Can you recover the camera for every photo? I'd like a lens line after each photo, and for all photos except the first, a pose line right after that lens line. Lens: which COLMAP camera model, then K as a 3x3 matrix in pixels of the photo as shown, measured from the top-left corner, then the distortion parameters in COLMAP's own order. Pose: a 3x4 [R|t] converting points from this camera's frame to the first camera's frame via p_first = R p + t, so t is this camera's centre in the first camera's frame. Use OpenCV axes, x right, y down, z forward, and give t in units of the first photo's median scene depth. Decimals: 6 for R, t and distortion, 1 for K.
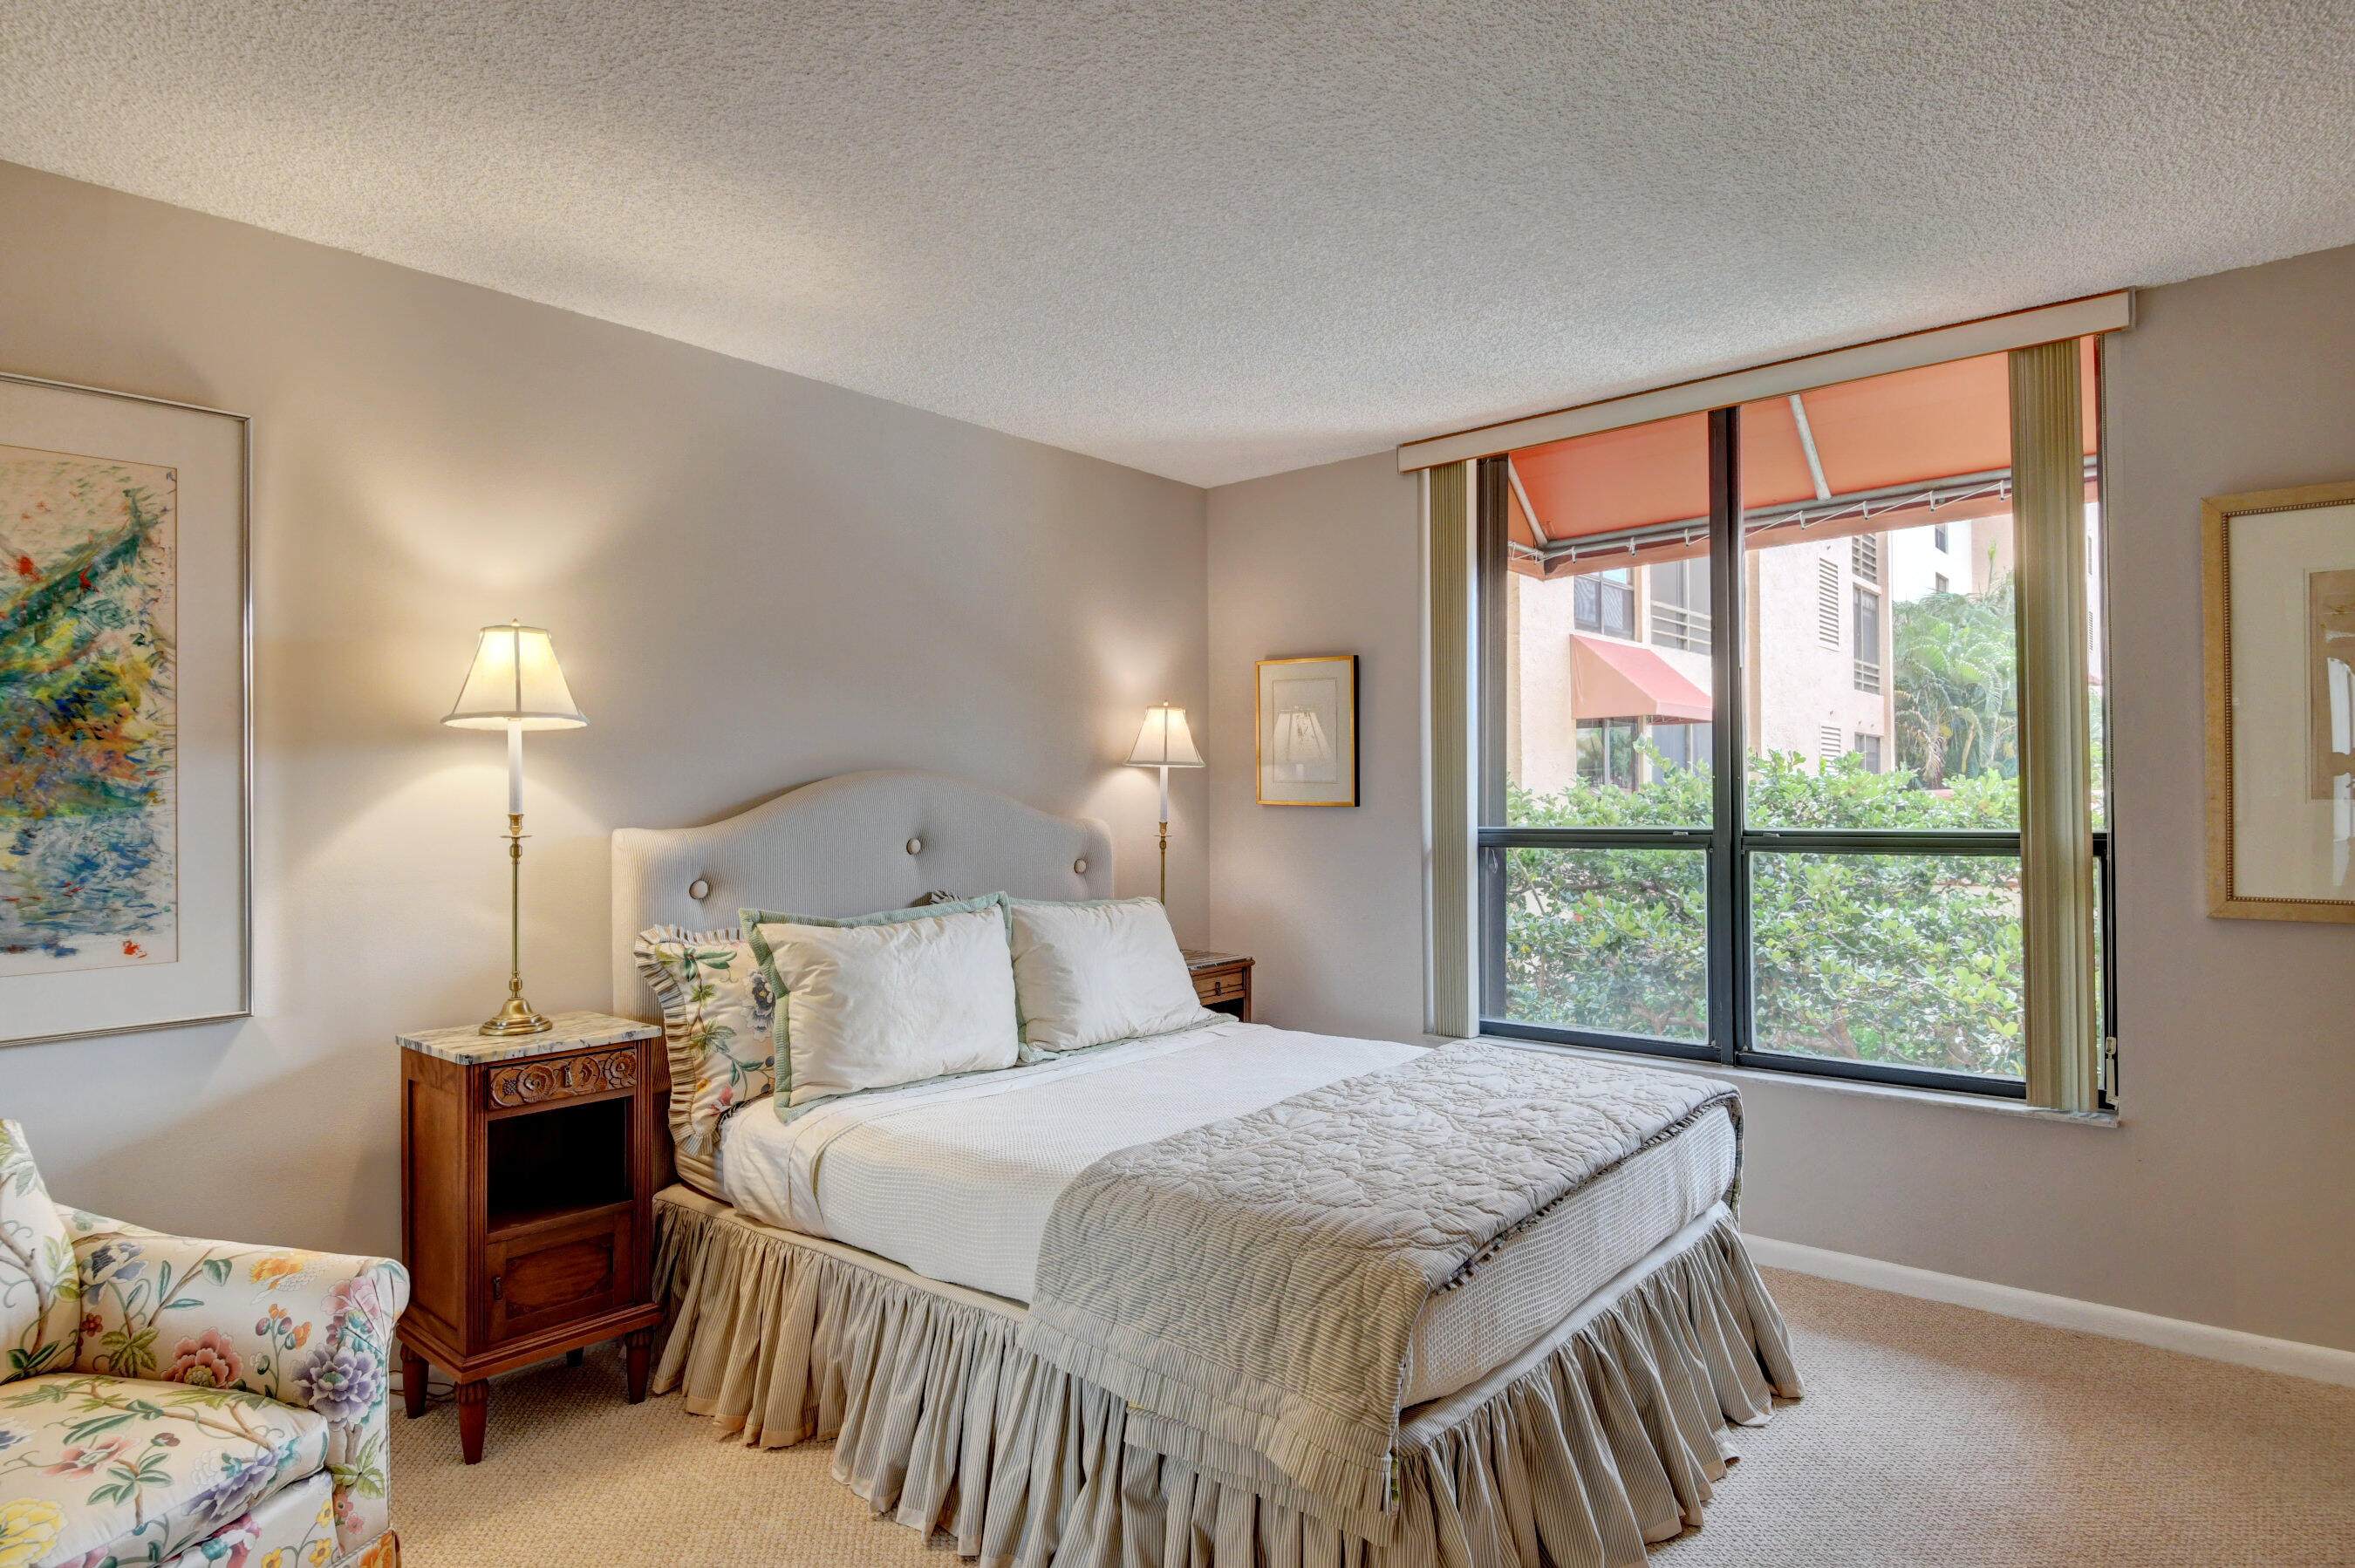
lens RADIAL K [[1271.6, 0, 1146.1], [0, 1271.6, 787.0], [0, 0, 1]] dist [0.068482, -0.084001]
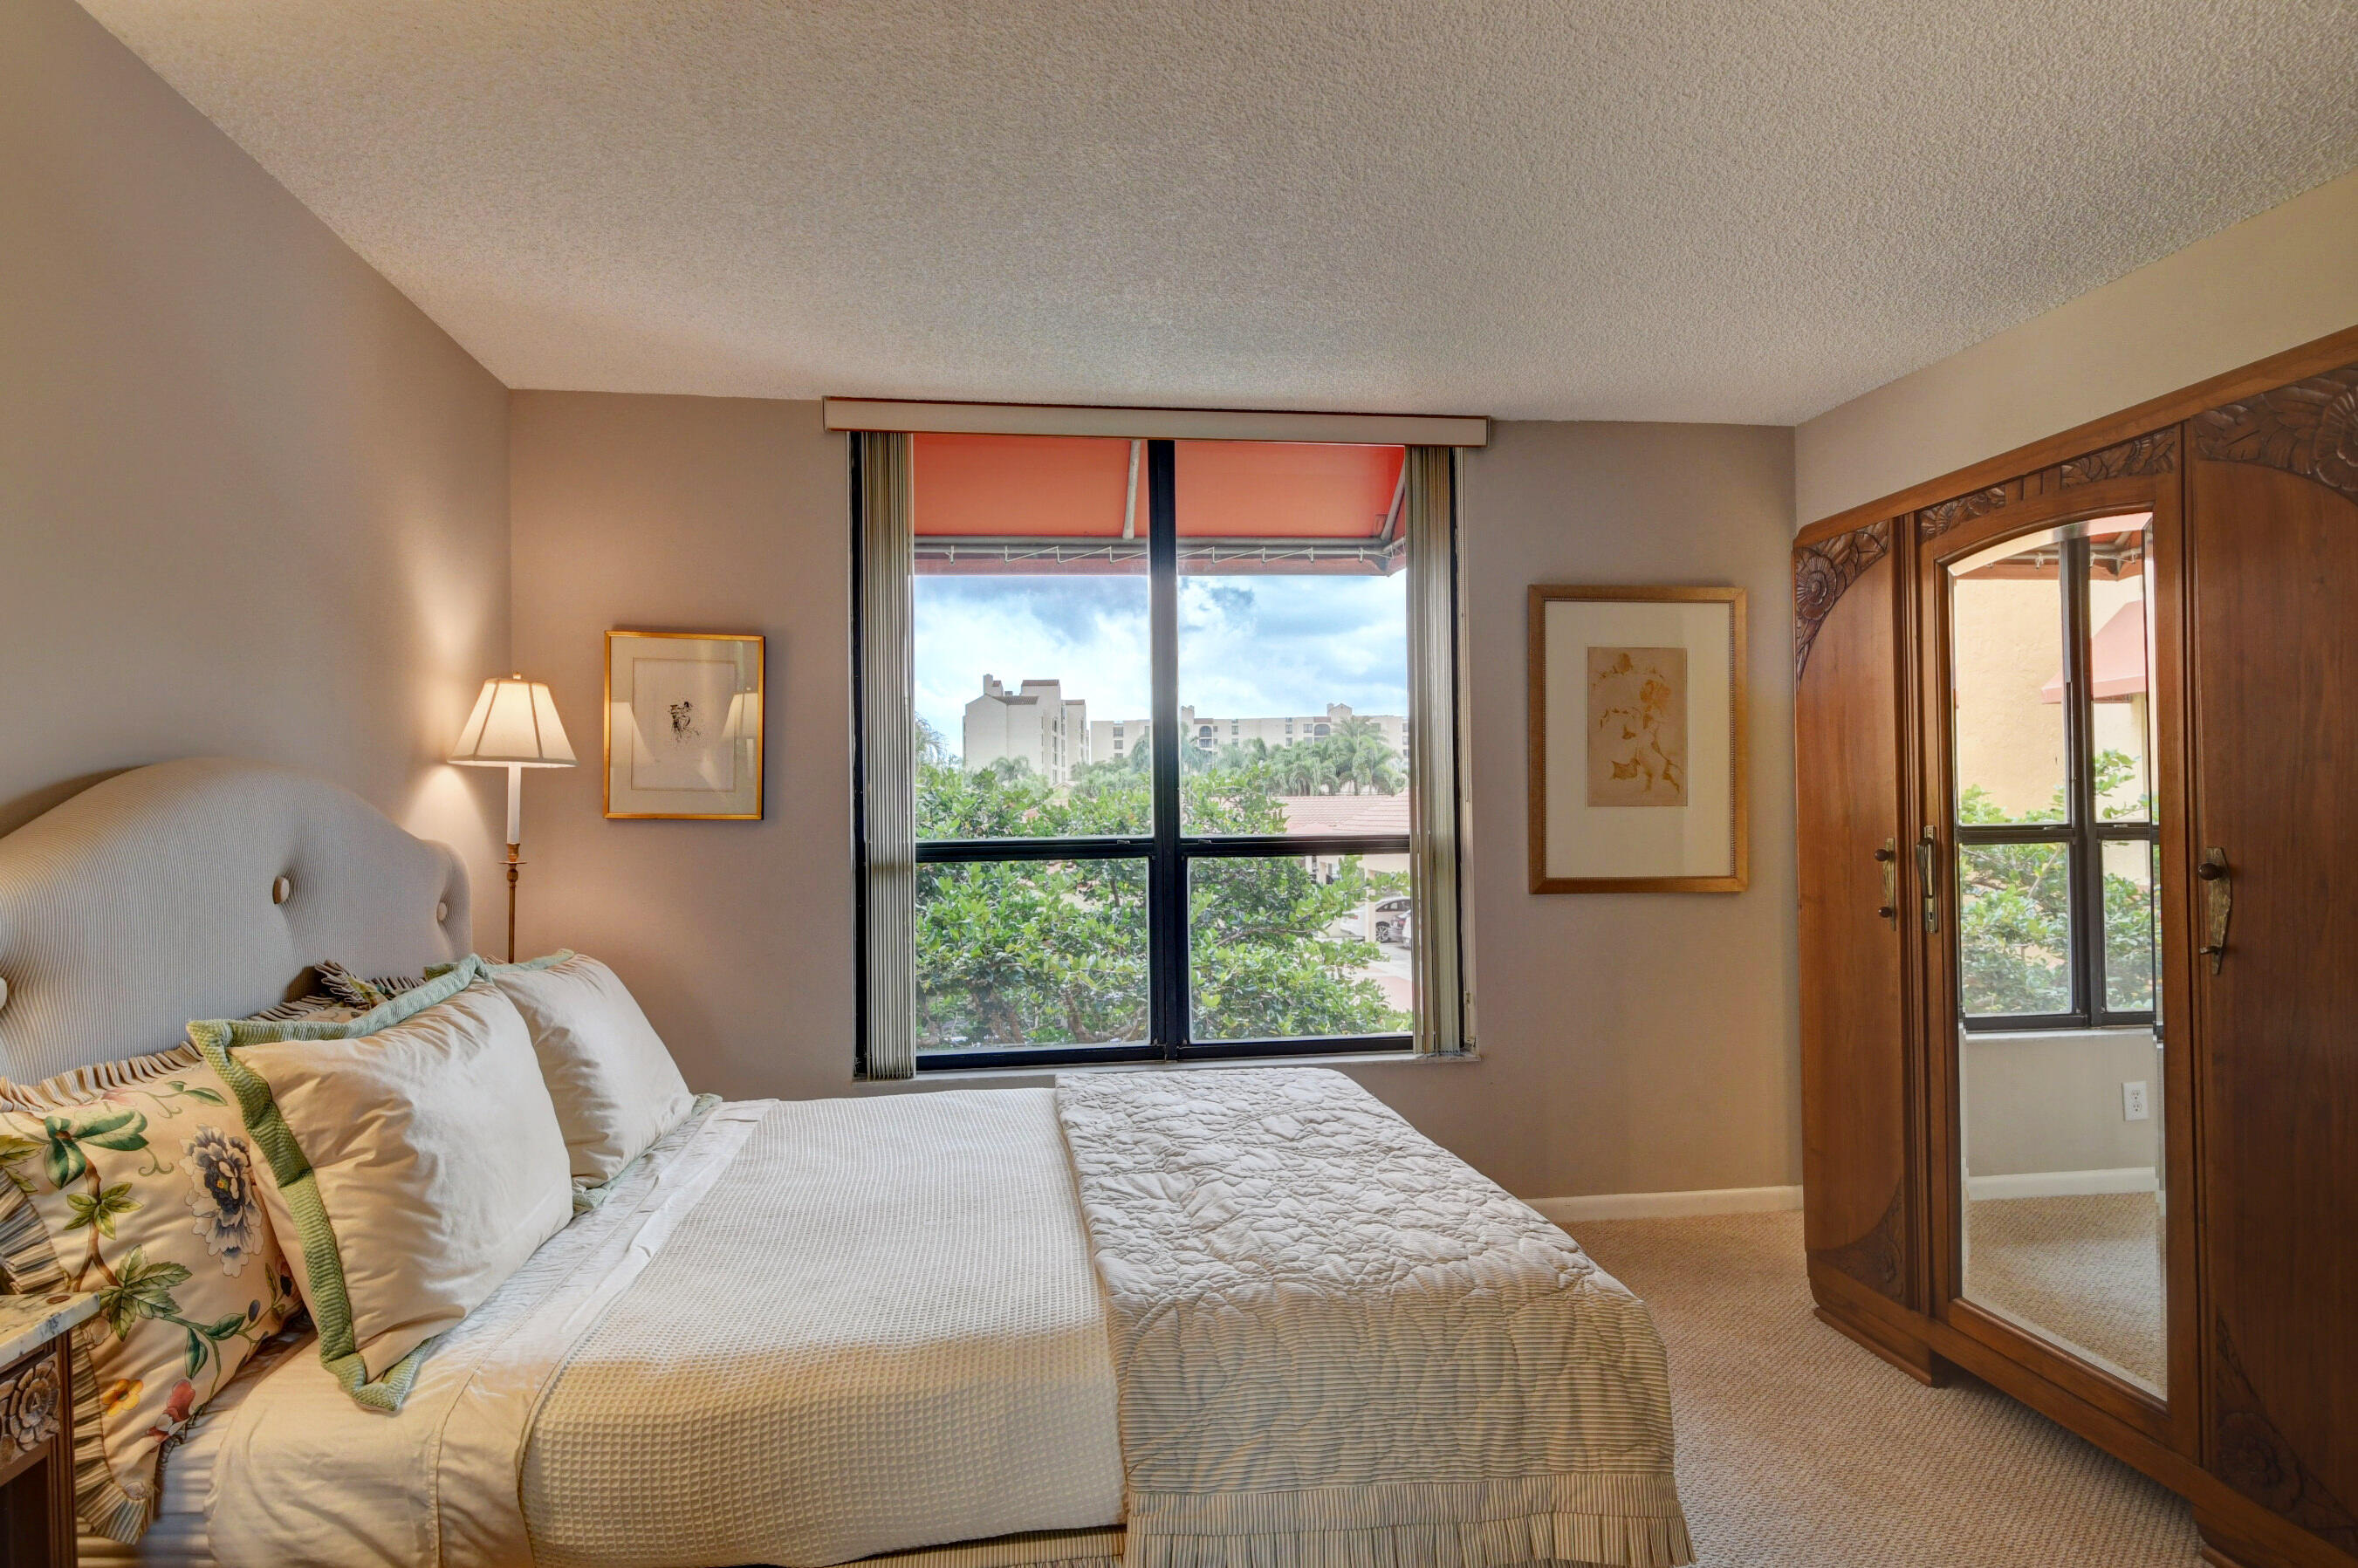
lens RADIAL K [[1302.6, 0, 1179.0], [0, 1302.6, 784.0], [0, 0, 1]] dist [0.003493, -0.016705]
pose [[0.656495, 0.013702, 0.754206, -0.447000], [-0.001277, 0.999854, -0.017054, 0.009686], [-0.754330, 0.010233, 0.656416, 0.371616]]
